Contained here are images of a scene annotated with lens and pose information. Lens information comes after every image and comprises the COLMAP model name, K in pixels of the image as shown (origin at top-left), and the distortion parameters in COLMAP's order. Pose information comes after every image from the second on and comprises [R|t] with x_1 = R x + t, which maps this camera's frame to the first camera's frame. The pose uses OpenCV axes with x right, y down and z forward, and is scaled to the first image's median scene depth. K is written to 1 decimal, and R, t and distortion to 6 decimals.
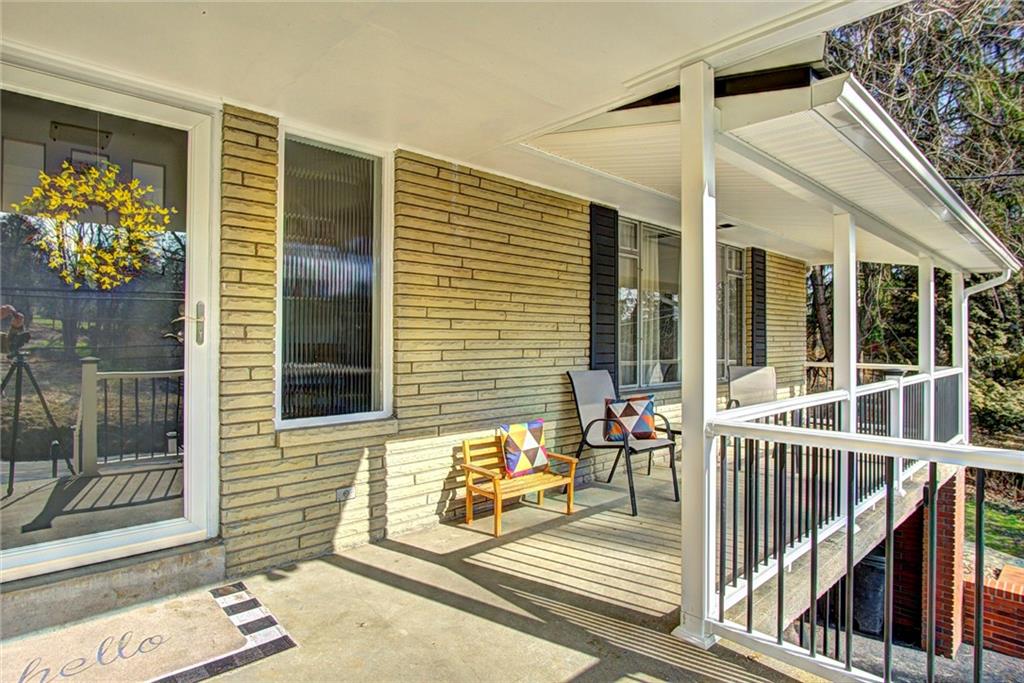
lens RADIAL K [[558.3, 0, 510.0], [0, 558.3, 325.1], [0, 0, 1]] dist [-0.021812, 0.000223]
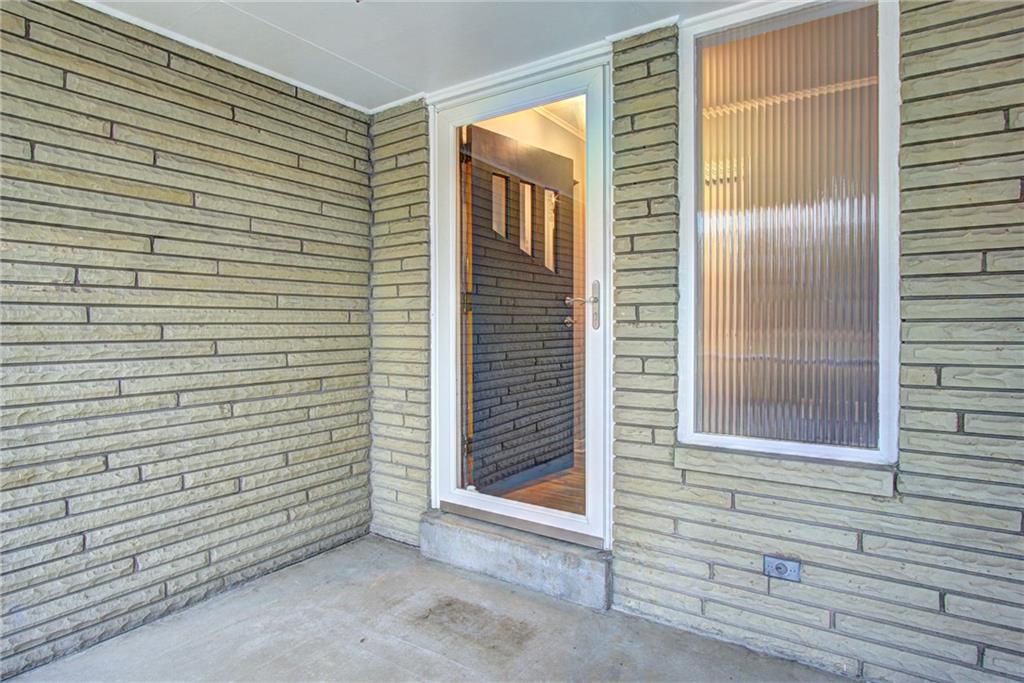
lens RADIAL K [[558.3, 0, 510.0], [0, 558.3, 325.1], [0, 0, 1]] dist [-0.021812, 0.000223]
pose [[0.226966, -0.006869, -0.973879, 0.265084], [0.028413, 0.999596, -0.000428, 0.024775], [0.973488, -0.027574, 0.227069, 0.635639]]
